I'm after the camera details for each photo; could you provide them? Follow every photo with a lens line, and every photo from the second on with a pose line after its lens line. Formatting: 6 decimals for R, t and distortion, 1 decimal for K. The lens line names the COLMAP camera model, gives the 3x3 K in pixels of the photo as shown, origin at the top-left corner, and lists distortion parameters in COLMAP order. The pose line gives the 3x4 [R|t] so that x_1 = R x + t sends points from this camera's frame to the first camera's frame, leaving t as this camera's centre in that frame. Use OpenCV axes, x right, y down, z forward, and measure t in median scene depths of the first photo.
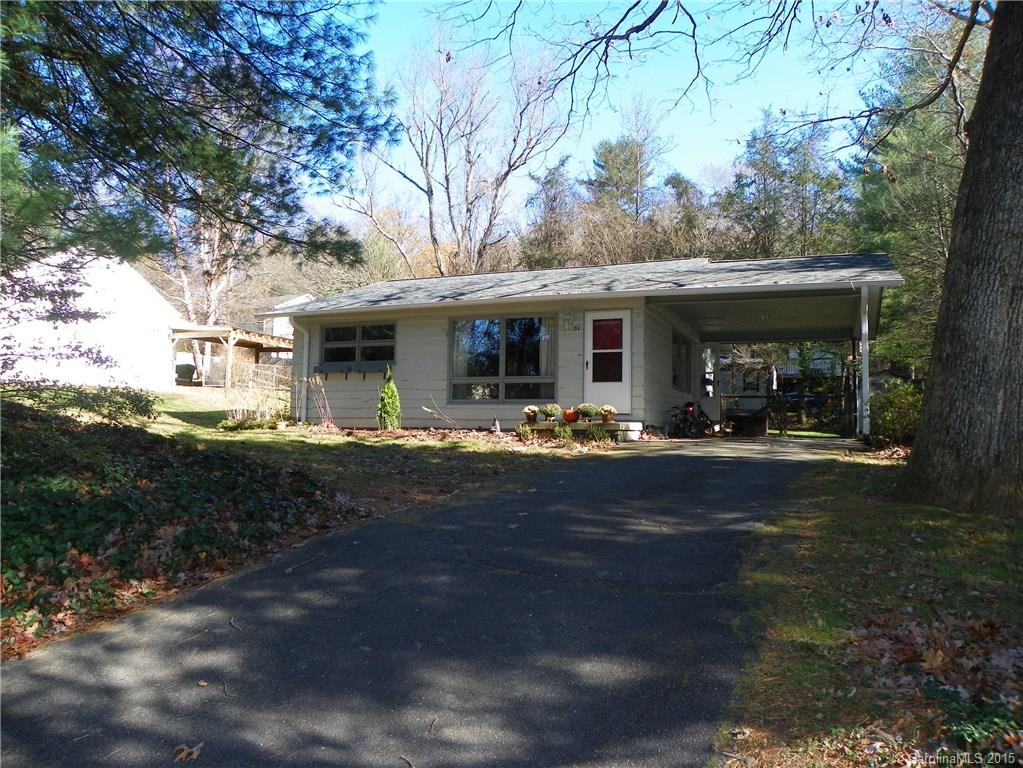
lens RADIAL K [[783.8, 0, 511.5], [0, 783.8, 384.0], [0, 0, 1]] dist [-0.120490, 0.006919]
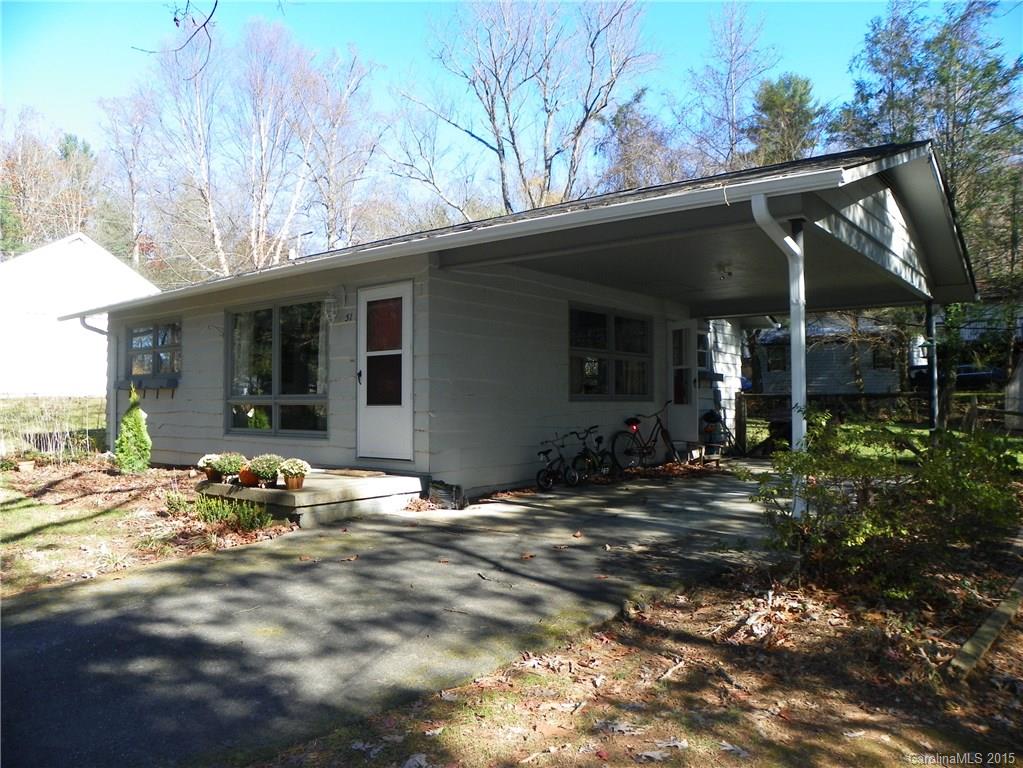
lens RADIAL K [[736.9, 0, 540.0], [0, 736.9, 382.9], [0, 0, 1]] dist [-0.078823, 0.002530]
pose [[0.964520, -0.026776, -0.262647, 0.172544], [0.039273, 0.998327, 0.042446, -0.017390], [0.261071, -0.051255, 0.963958, 0.220570]]
